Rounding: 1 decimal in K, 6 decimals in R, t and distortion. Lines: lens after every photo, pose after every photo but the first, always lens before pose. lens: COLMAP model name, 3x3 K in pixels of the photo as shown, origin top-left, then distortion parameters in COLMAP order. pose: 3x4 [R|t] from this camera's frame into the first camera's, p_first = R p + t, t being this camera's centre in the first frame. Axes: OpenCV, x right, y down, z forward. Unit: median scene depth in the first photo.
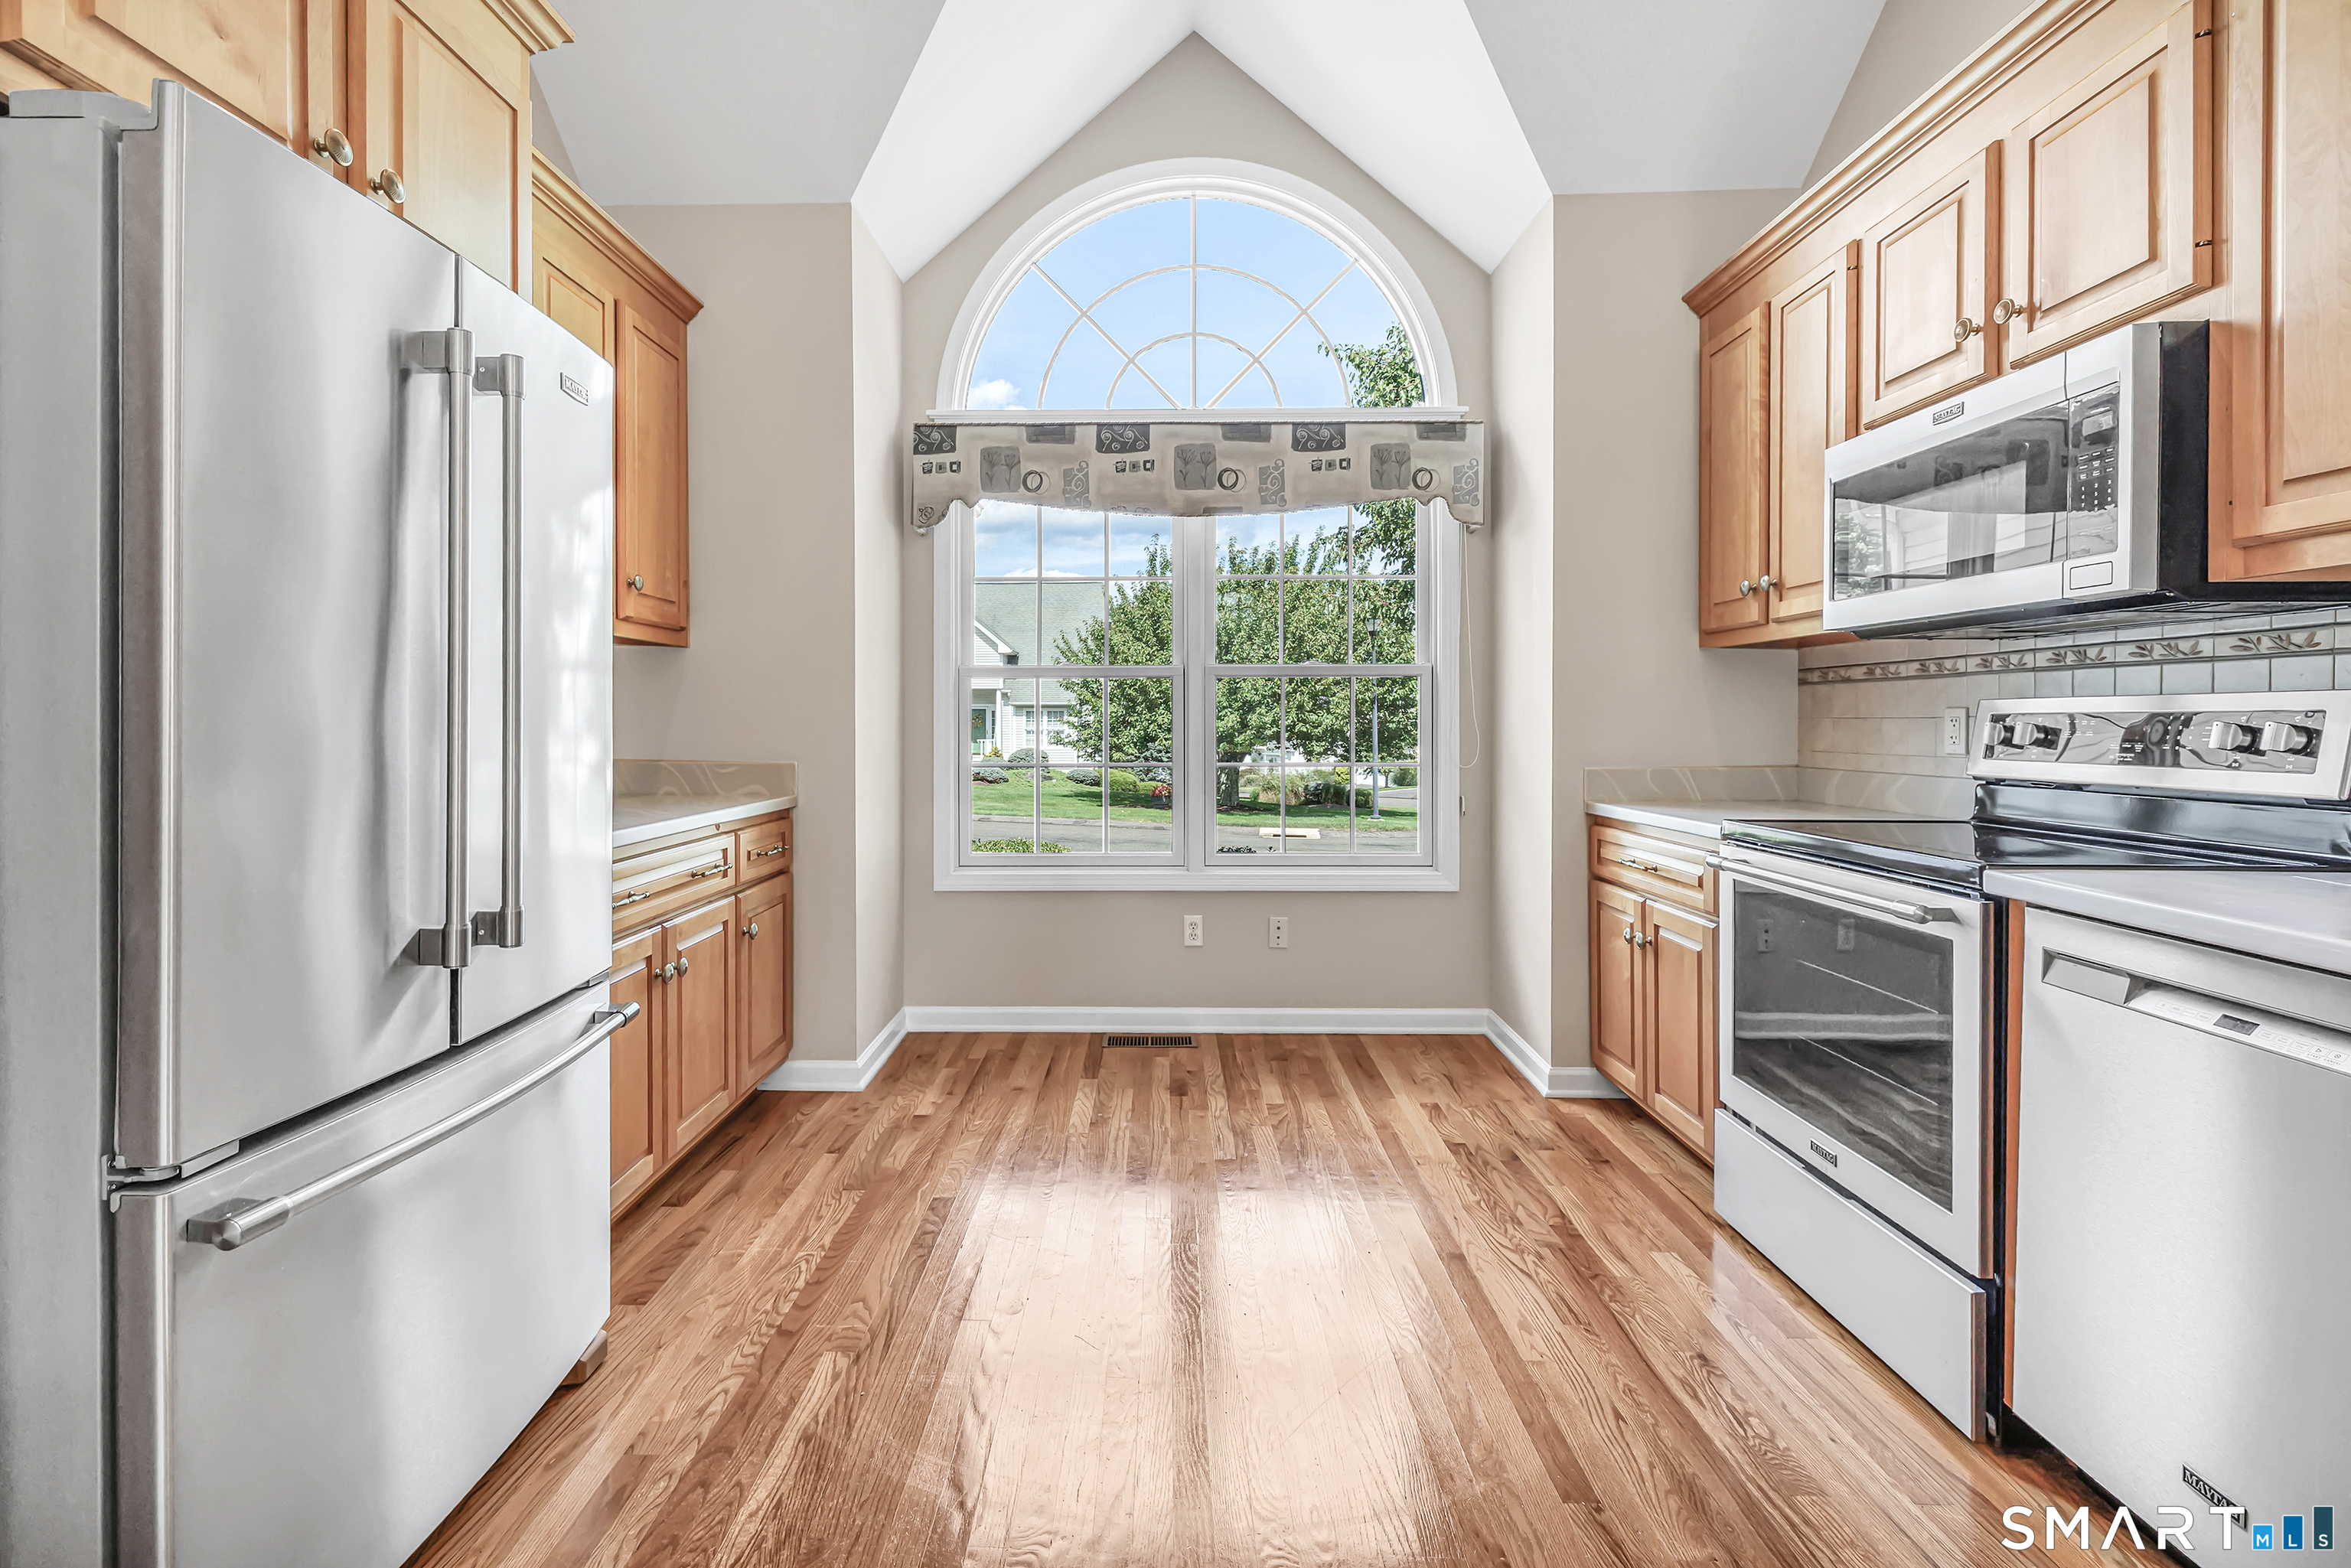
lens RADIAL K [[1014.0, 0, 1141.1], [0, 1014.0, 733.7], [0, 0, 1]] dist [-0.001904, 0.000054]
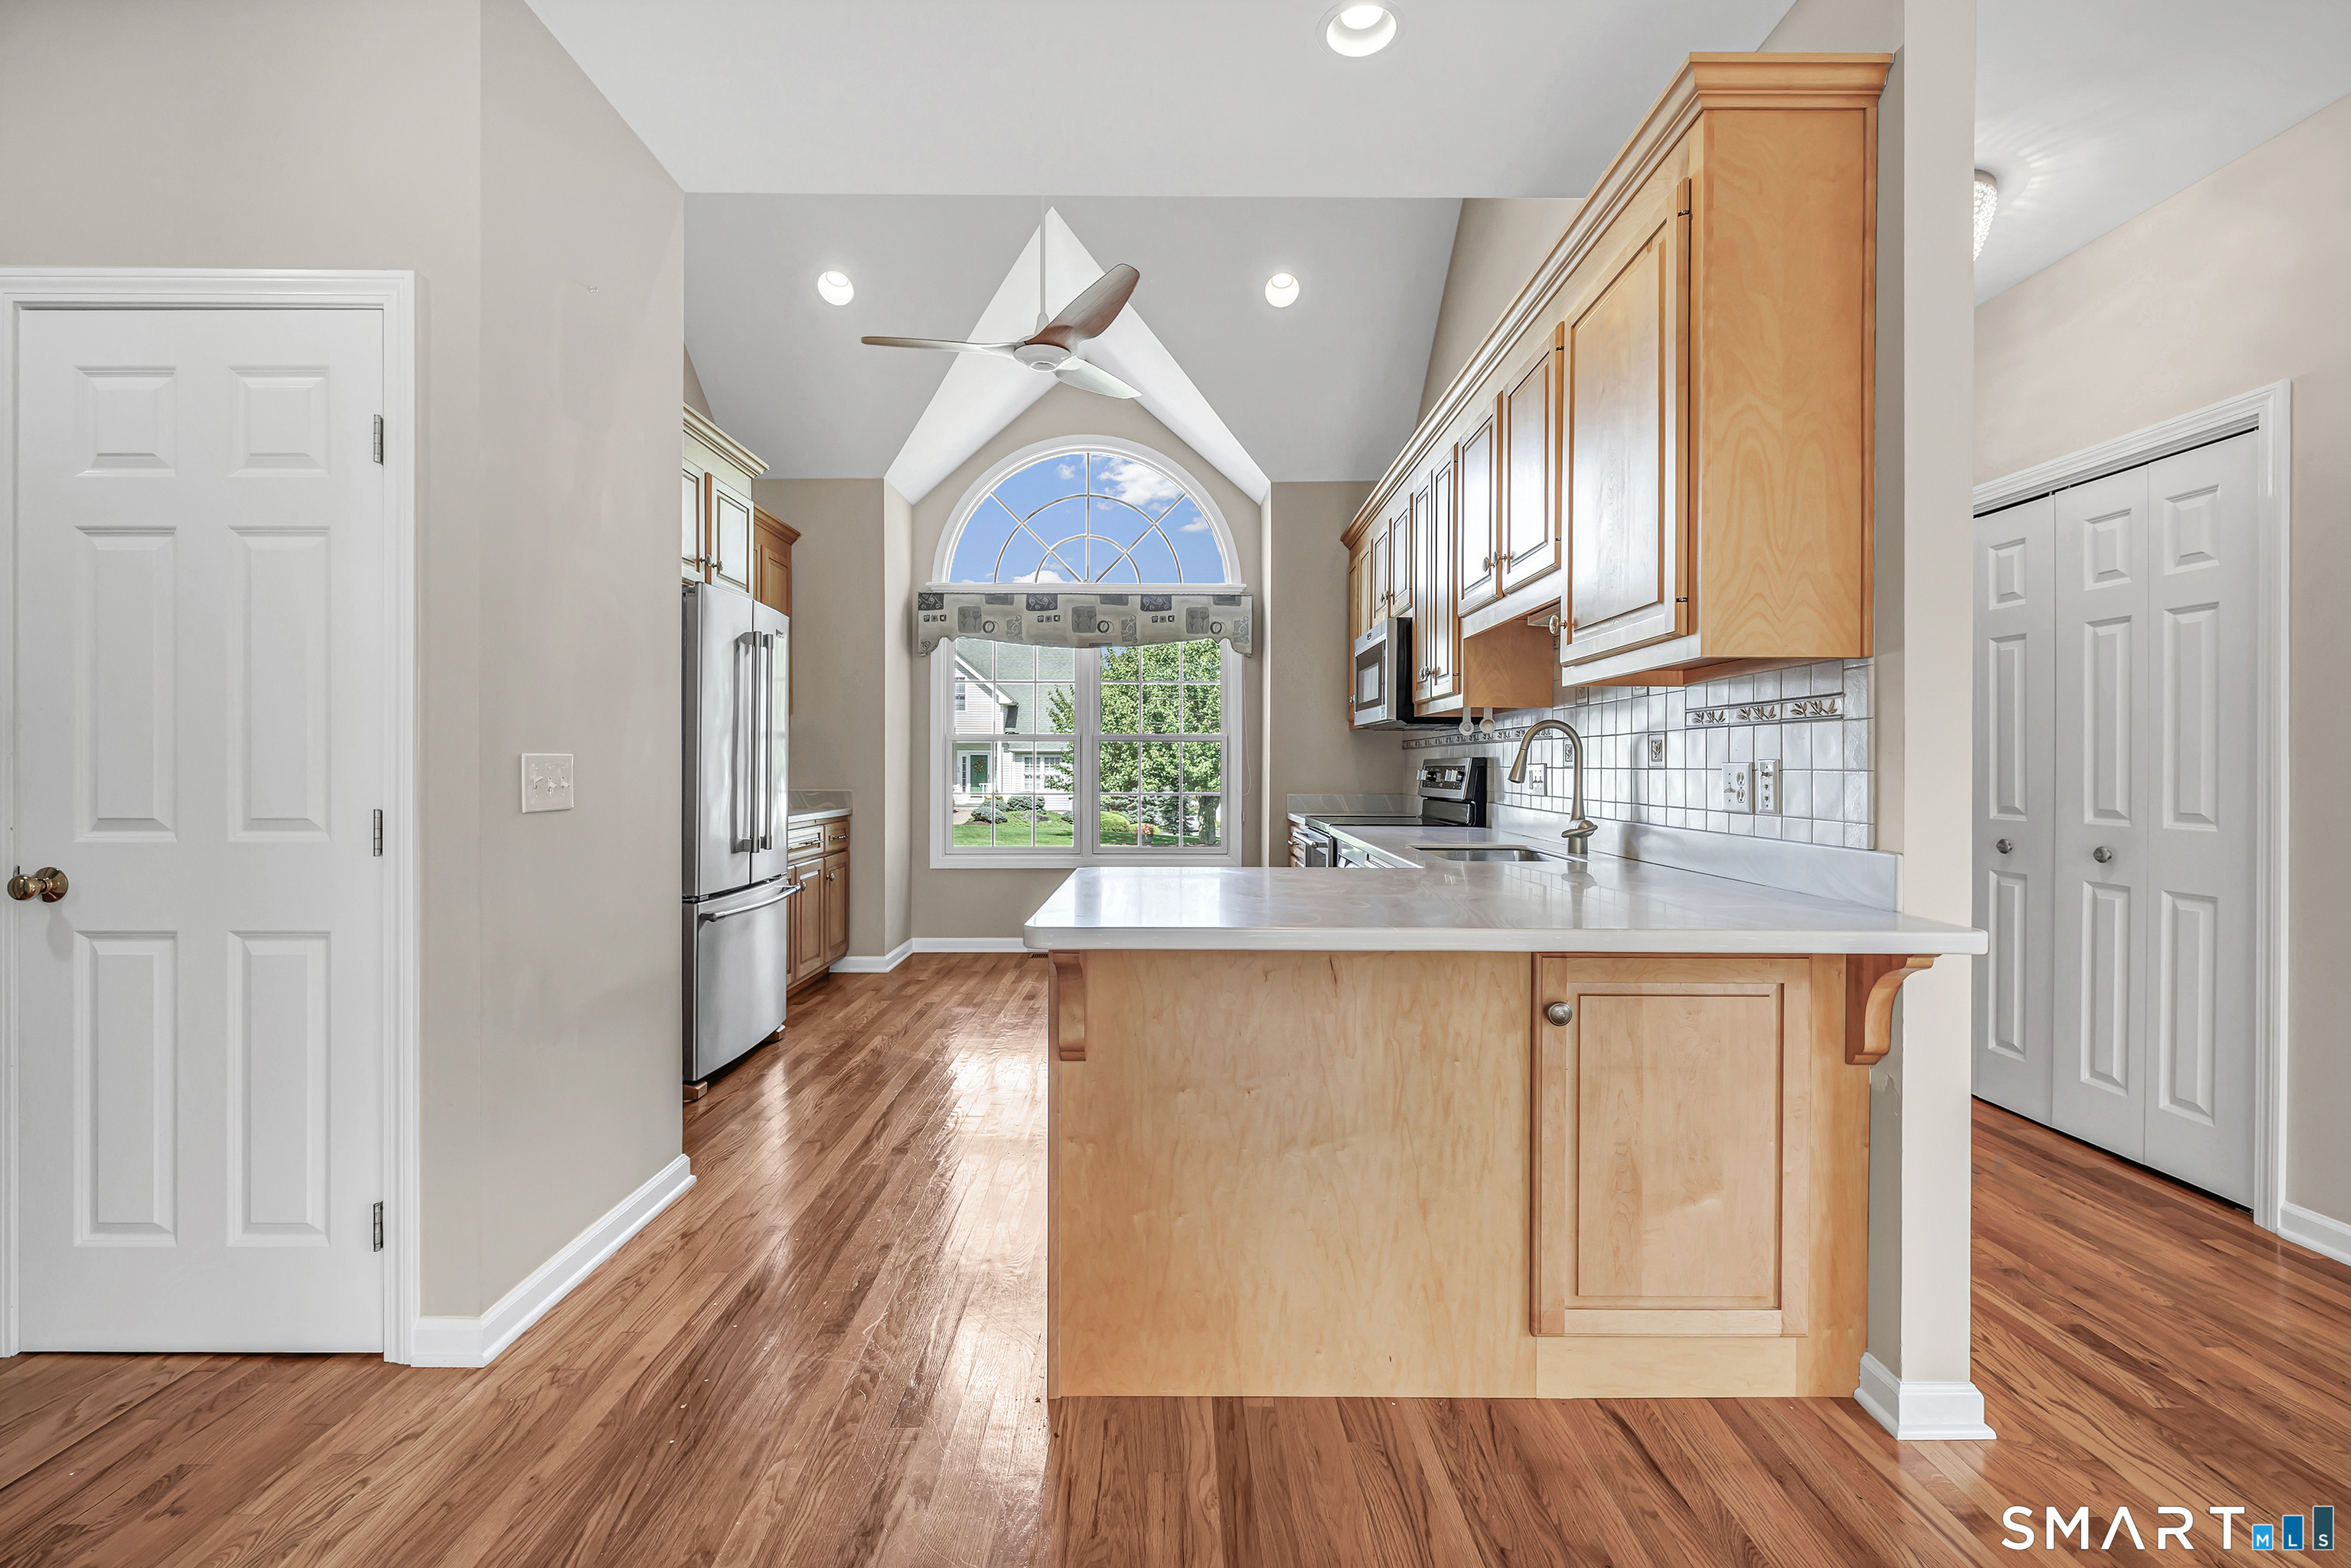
lens RADIAL K [[1014.0, 0, 1176.2], [0, 1014.0, 778.6], [0, 0, 1]] dist [-0.001904, 0.000054]
pose [[0.999640, 0.004267, 0.026497, 0.164359], [-0.004240, 0.999990, -0.001054, 0.006431], [-0.026502, 0.000942, 0.999648, -0.713258]]
